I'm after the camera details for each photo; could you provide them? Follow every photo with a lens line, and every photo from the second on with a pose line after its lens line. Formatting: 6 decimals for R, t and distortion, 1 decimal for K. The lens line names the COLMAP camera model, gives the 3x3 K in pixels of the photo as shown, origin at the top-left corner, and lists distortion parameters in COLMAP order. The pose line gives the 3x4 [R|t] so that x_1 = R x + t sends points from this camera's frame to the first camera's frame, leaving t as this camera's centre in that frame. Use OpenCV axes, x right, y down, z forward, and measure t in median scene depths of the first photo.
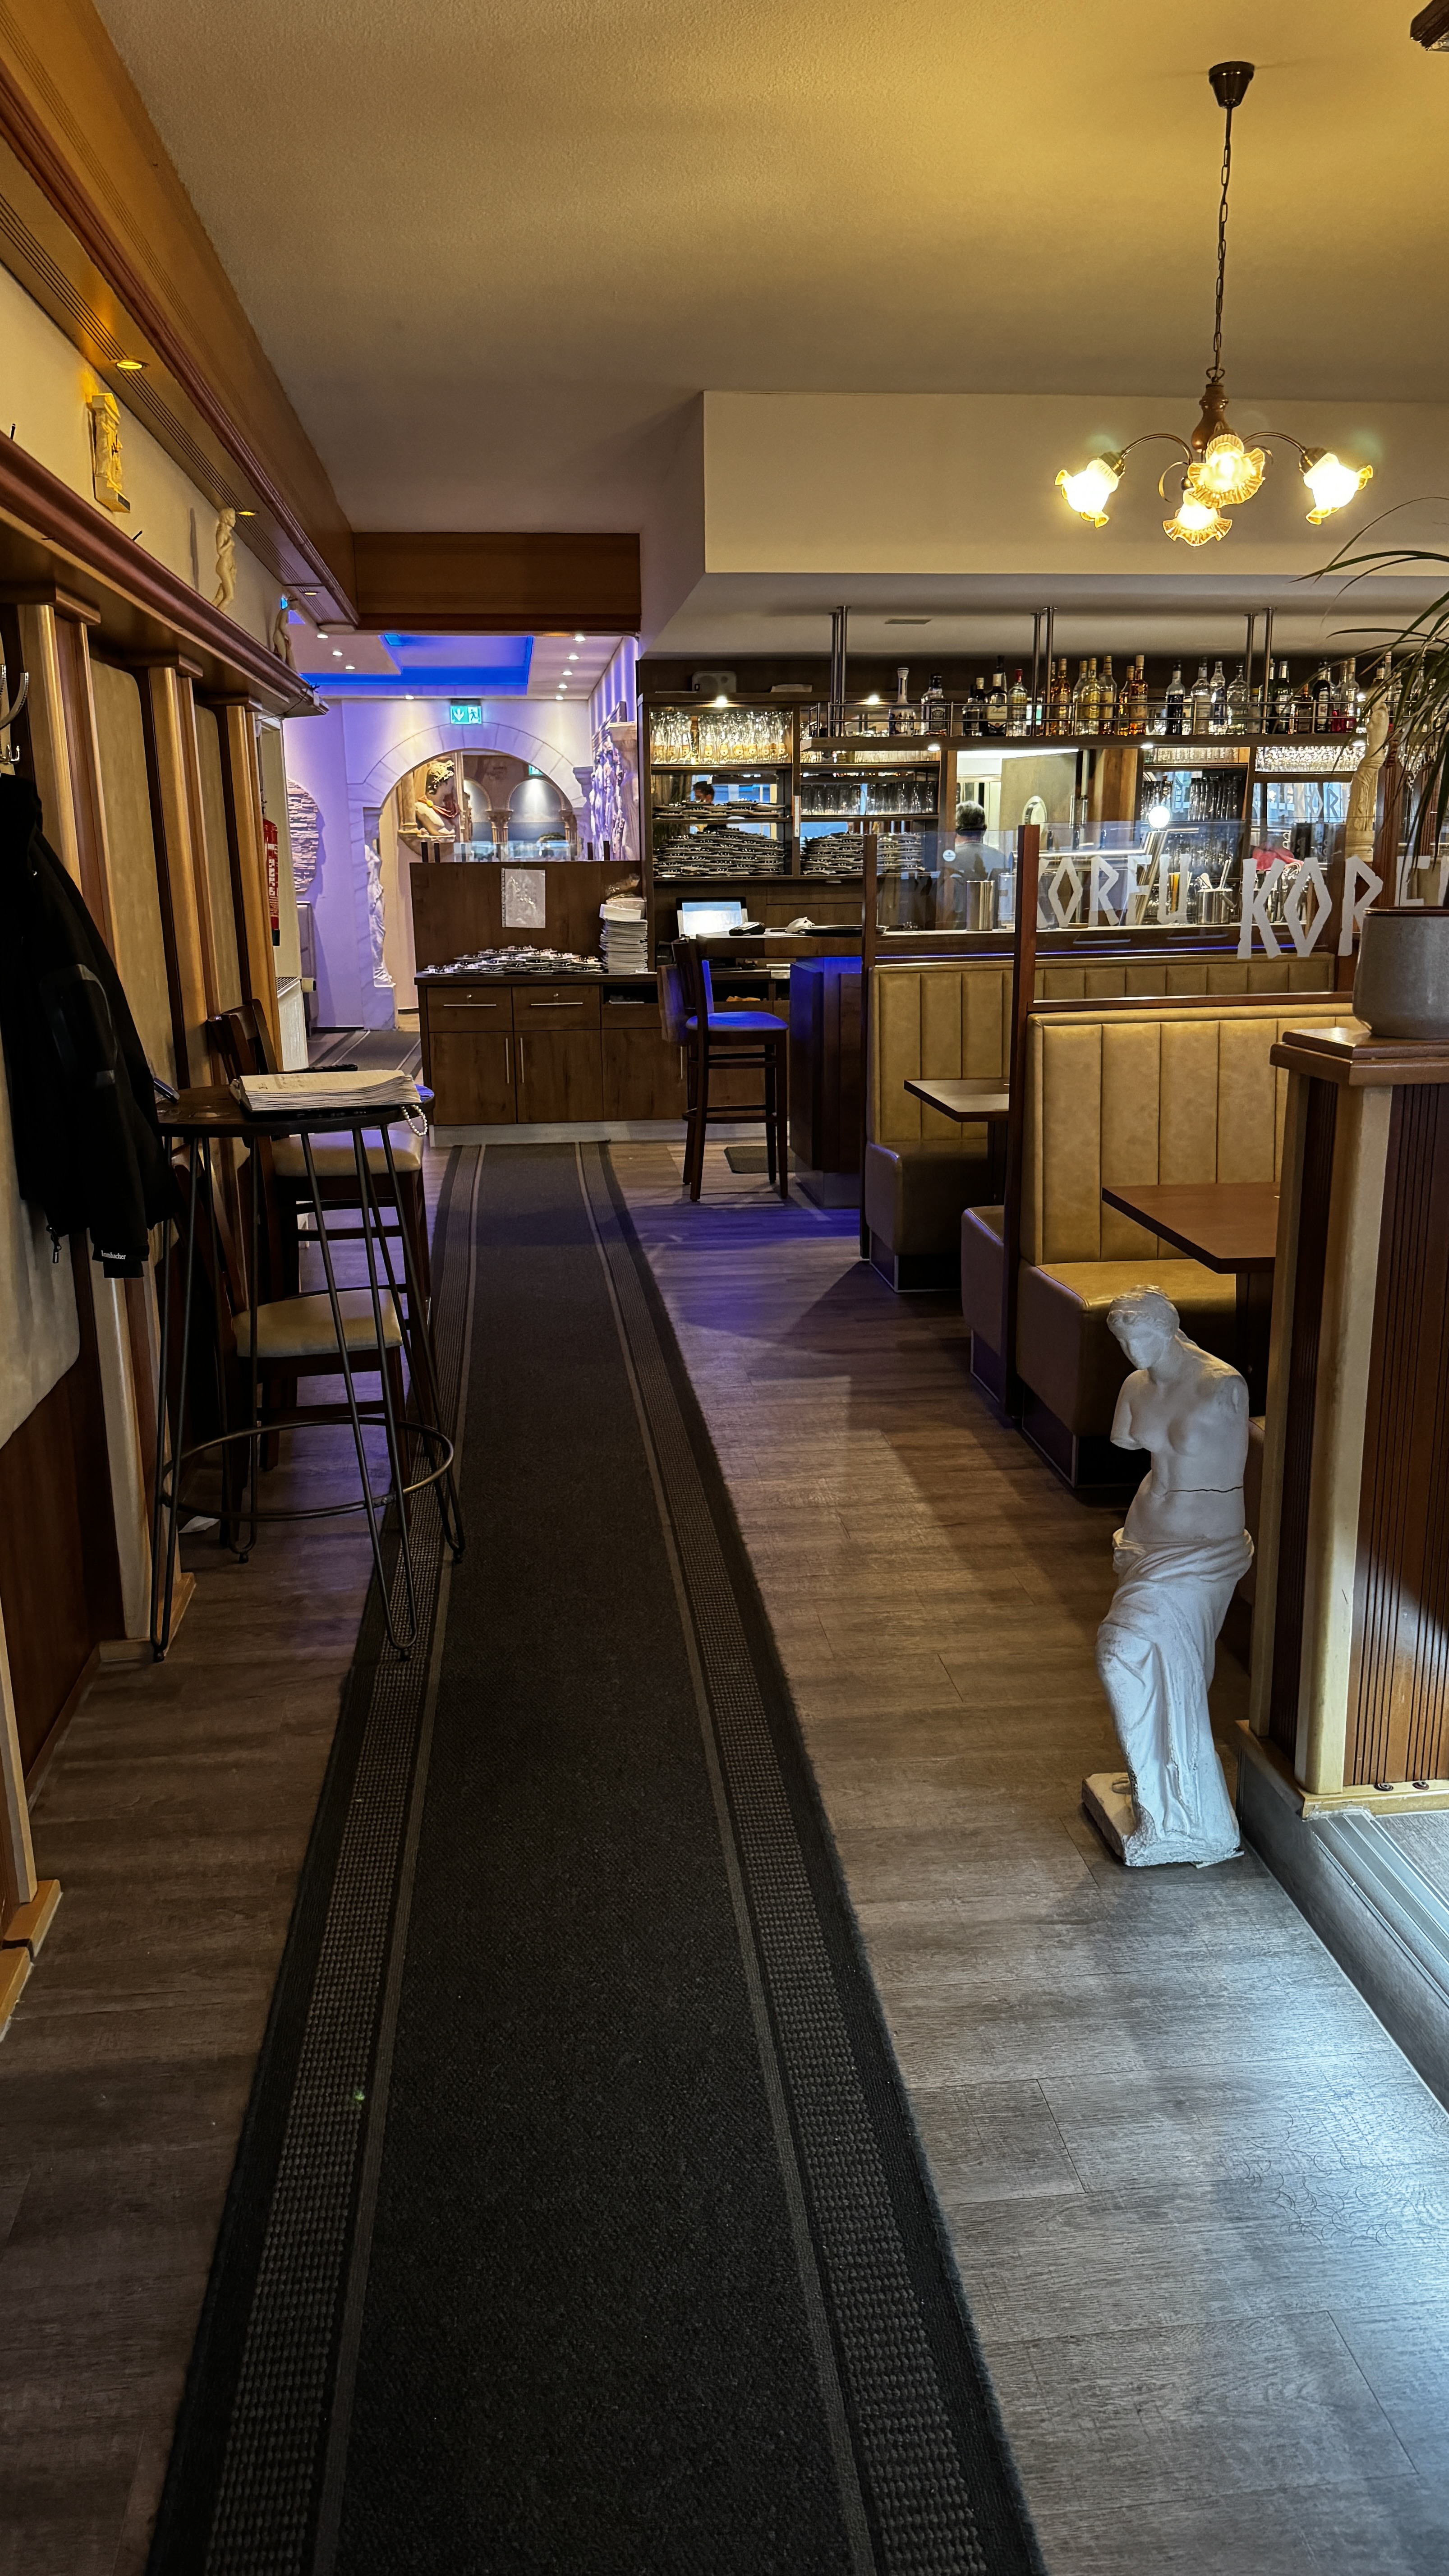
lens RADIAL K [[1815.8, 0, 719.0], [0, 1815.8, 1301.7], [0, 0, 1]] dist [0.168259, -0.298690]
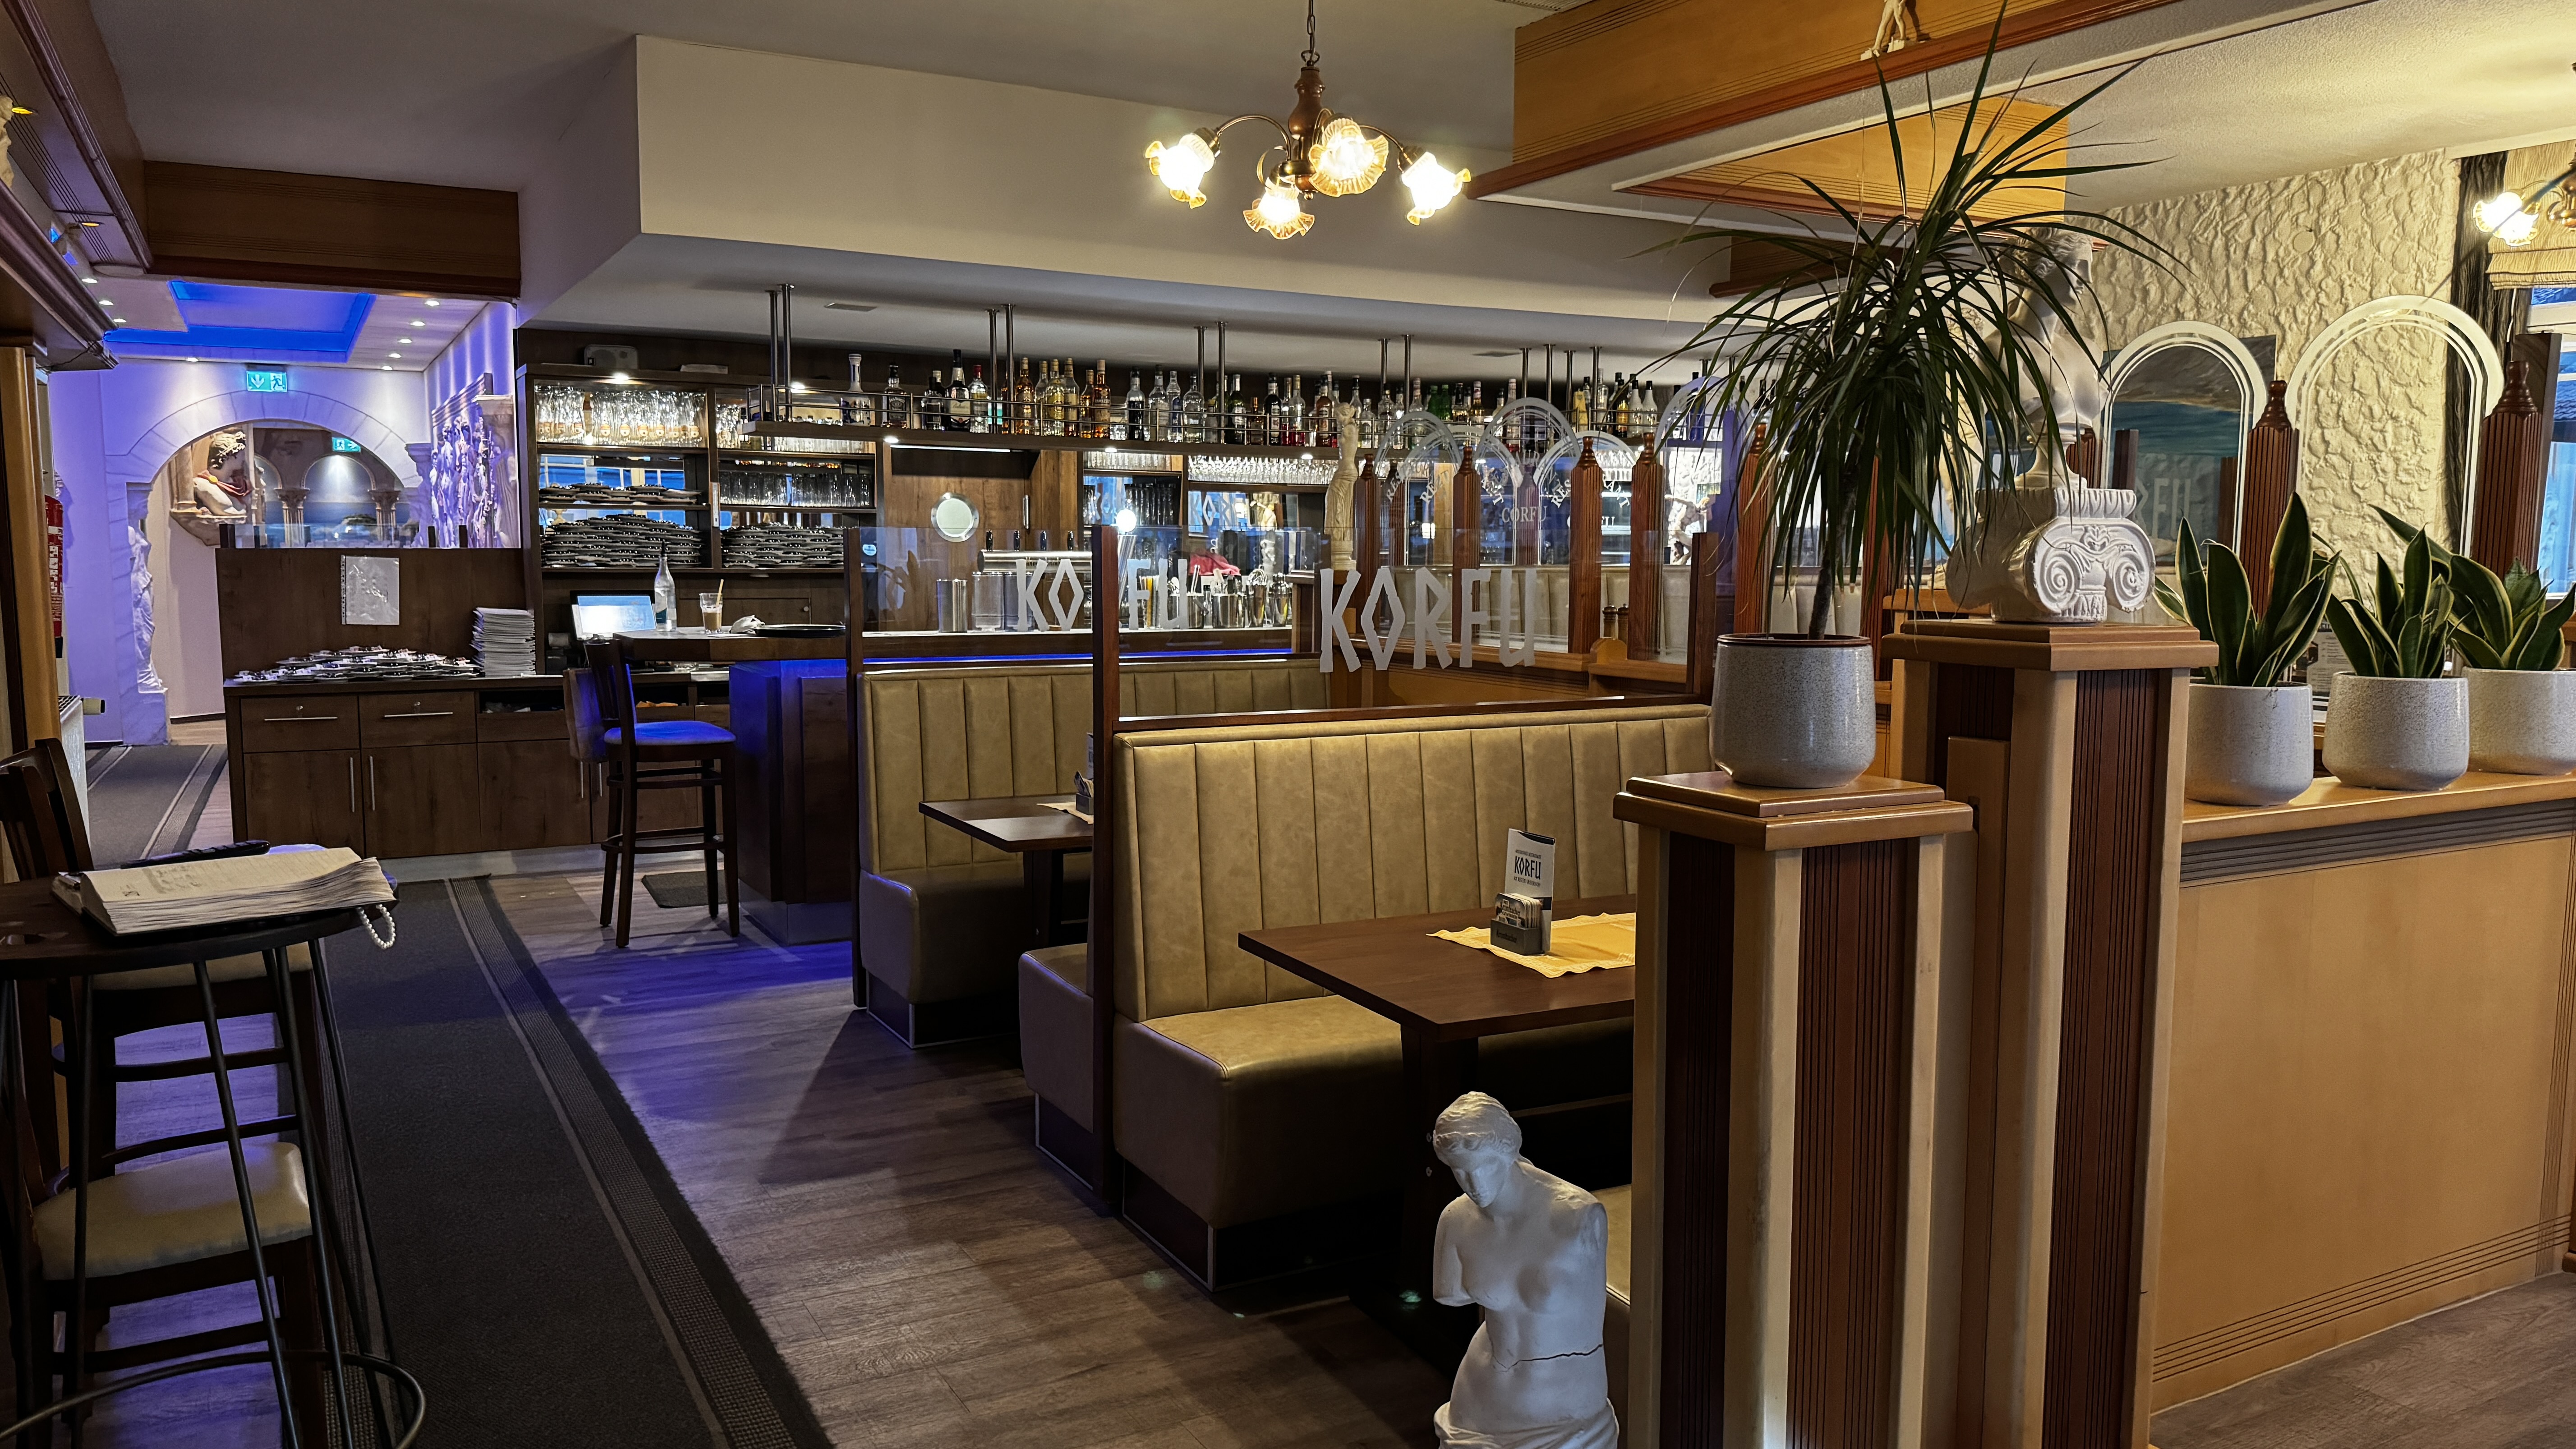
lens RADIAL K [[1815.8, 0, 1290.6], [0, 1815.8, 737.4], [0, 0, 1]] dist [0.168259, -0.298690]
pose [[0.925766, -0.023041, 0.377394, -0.051225], [0.074215, 0.989798, -0.121623, -0.026734], [-0.370742, 0.140602, 0.918031, 0.105118]]
